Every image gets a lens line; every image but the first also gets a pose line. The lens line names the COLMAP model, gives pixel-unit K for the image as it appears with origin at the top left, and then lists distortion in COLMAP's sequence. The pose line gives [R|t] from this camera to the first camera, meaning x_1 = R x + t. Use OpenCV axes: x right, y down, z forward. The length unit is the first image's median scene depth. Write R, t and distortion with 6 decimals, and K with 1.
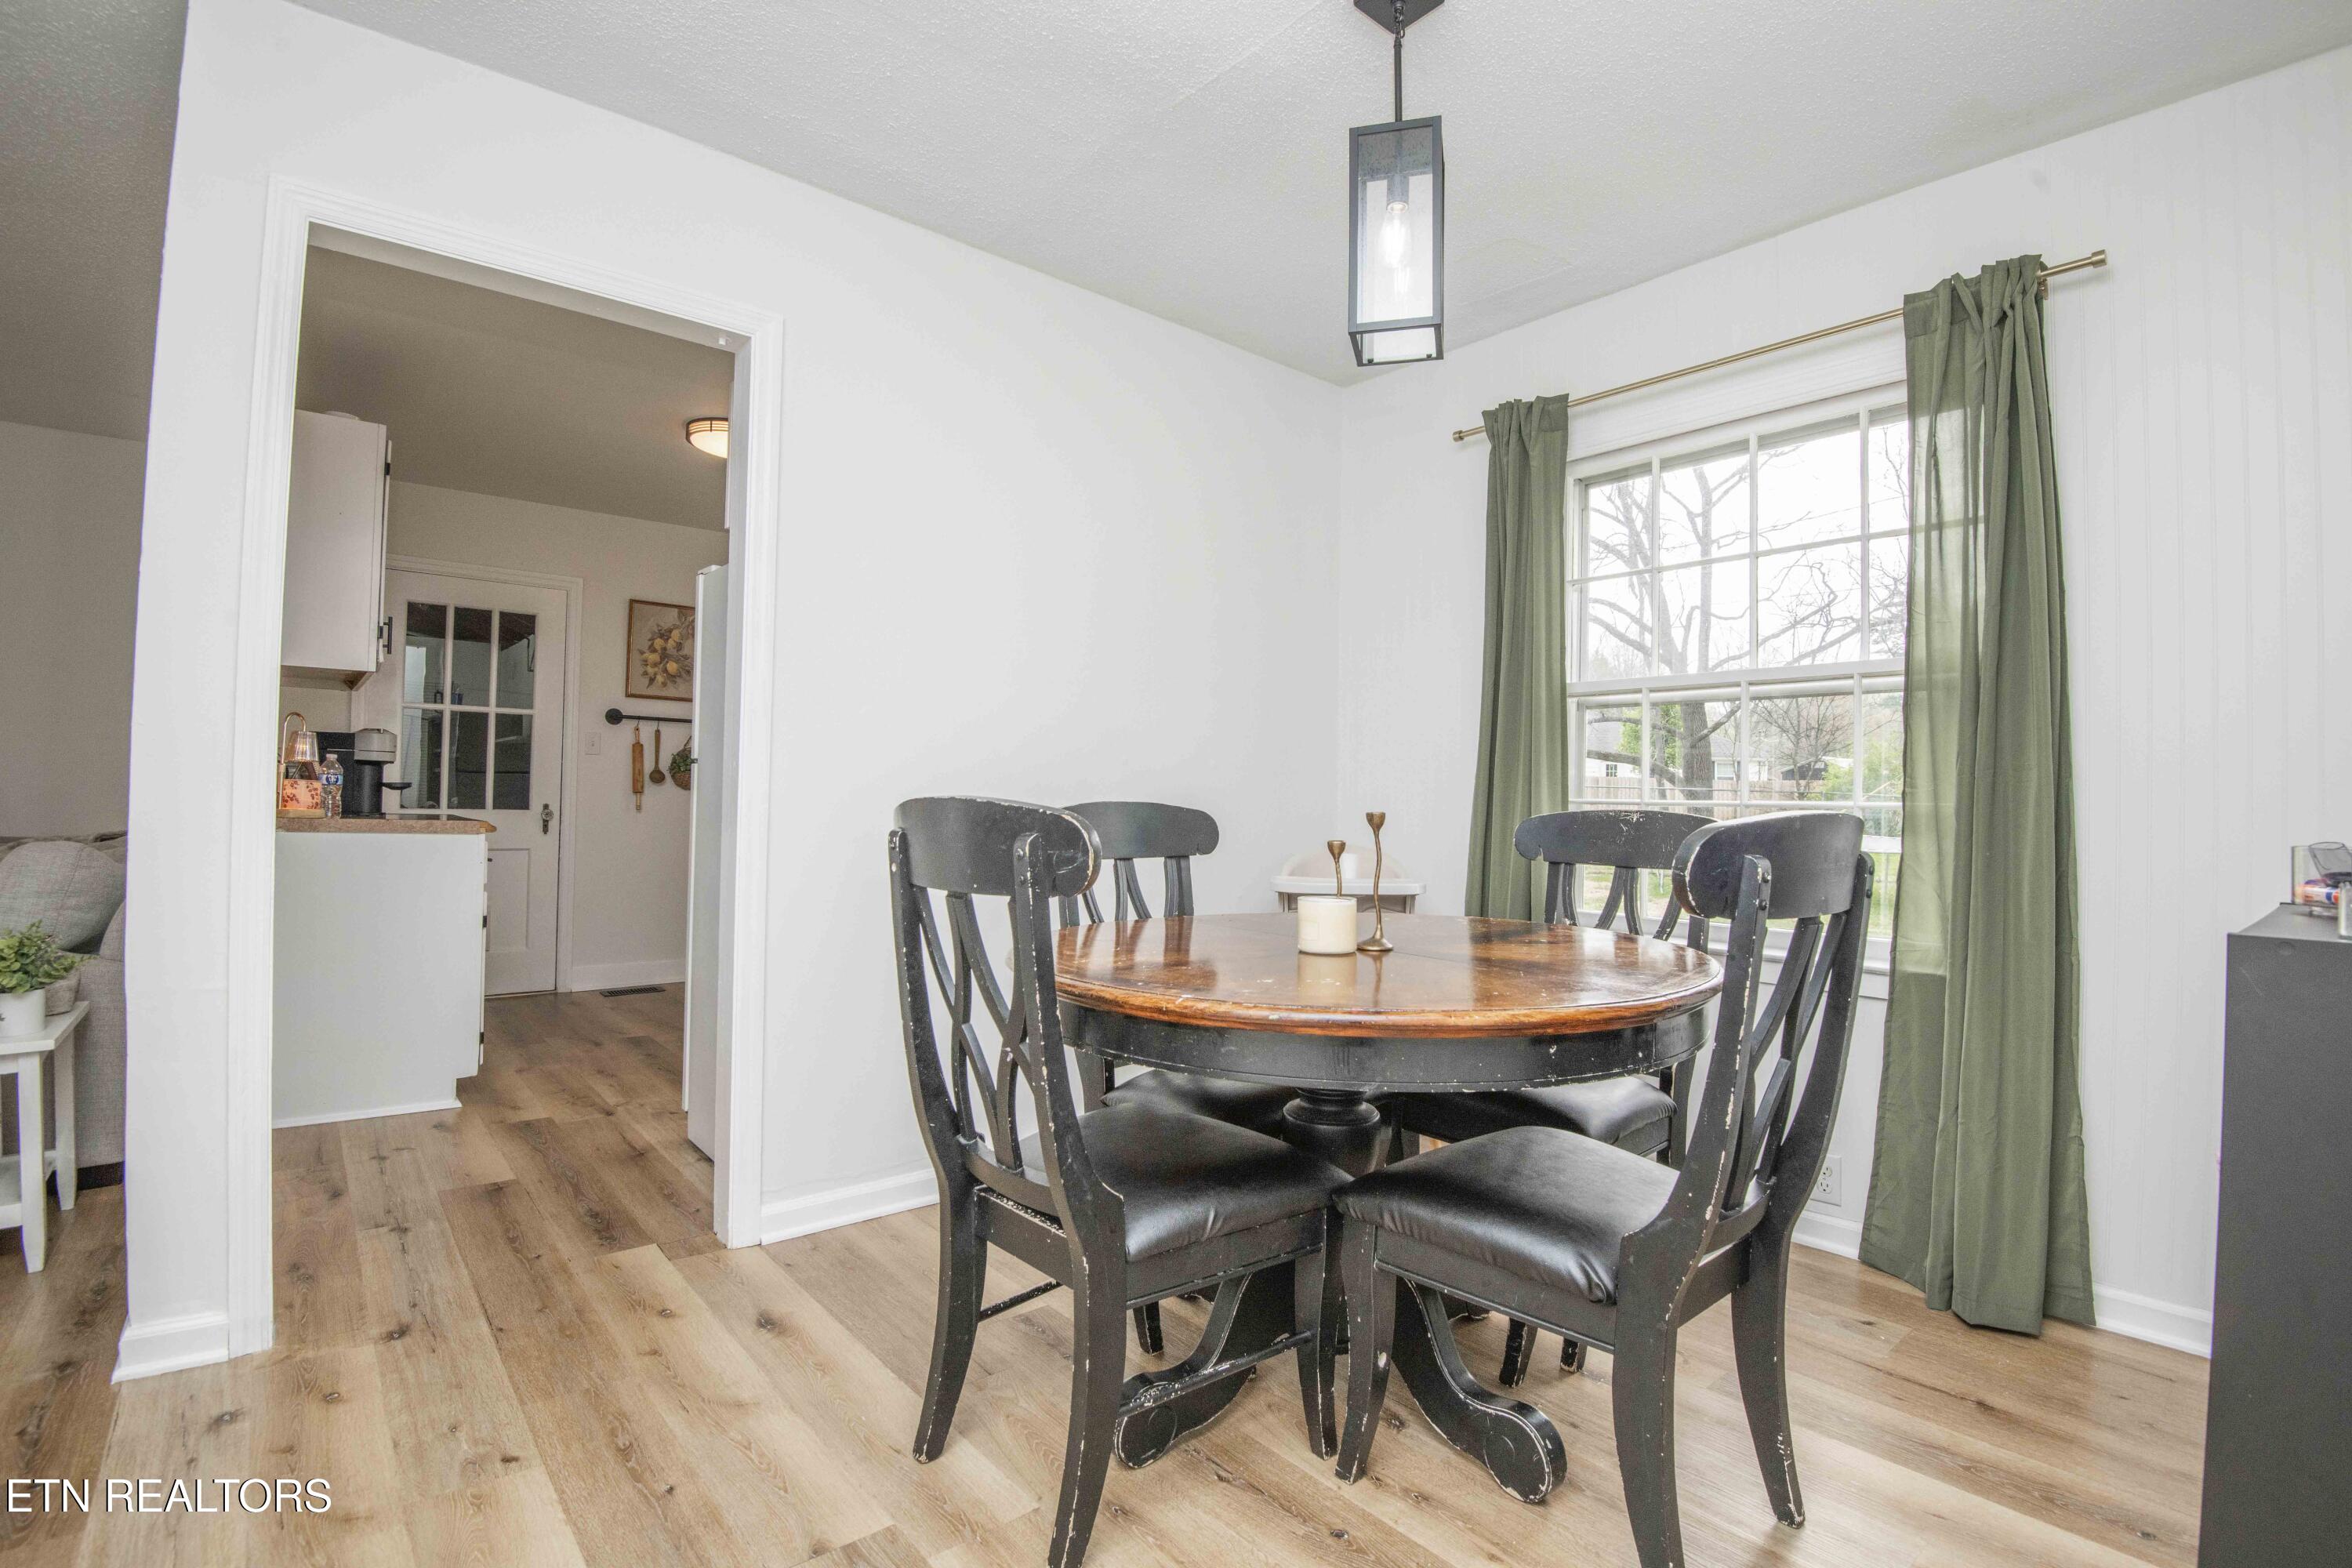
lens RADIAL K [[1100.4, 0, 1183.7], [0, 1100.4, 780.2], [0, 0, 1]] dist [-0.000688, -0.023657]
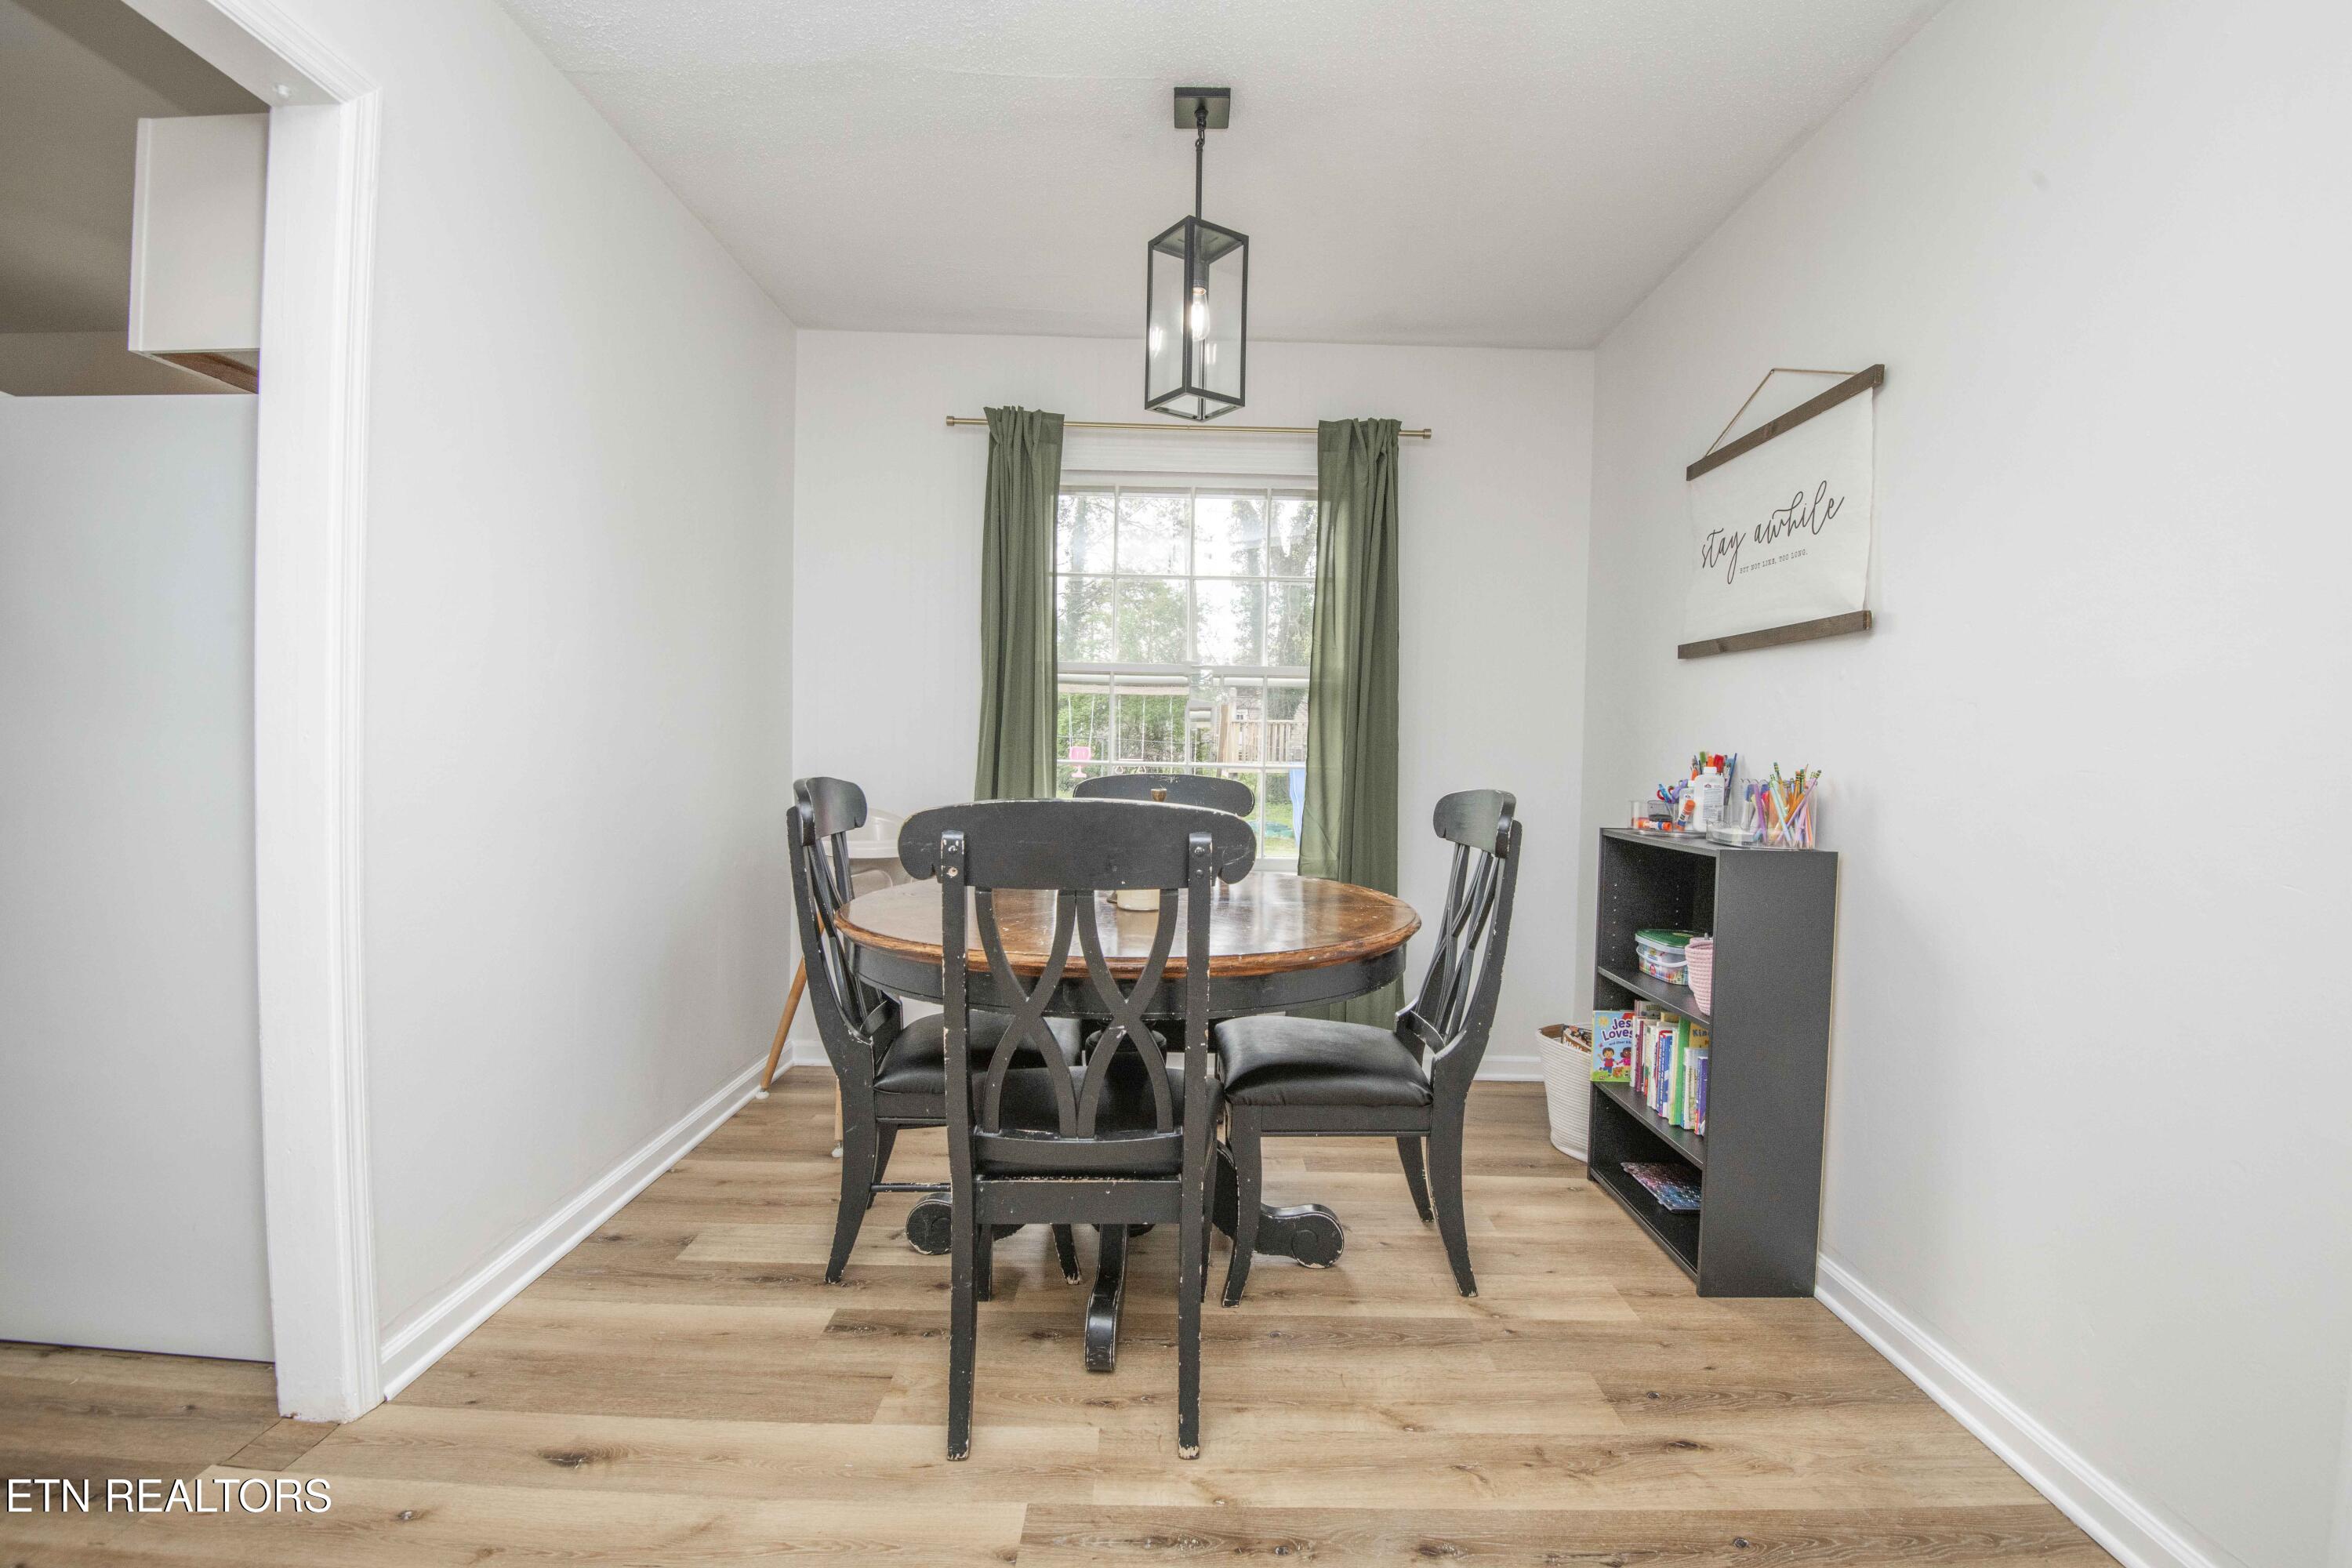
lens RADIAL K [[1098.7, 0, 1180.0], [0, 1098.7, 782.3], [0, 0, 1]] dist [0.000016, -0.026460]
pose [[0.642016, -0.030252, 0.766095, -0.602606], [-0.024386, 0.997910, 0.059842, -0.042545], [-0.766304, -0.057101, 0.639936, 0.170278]]
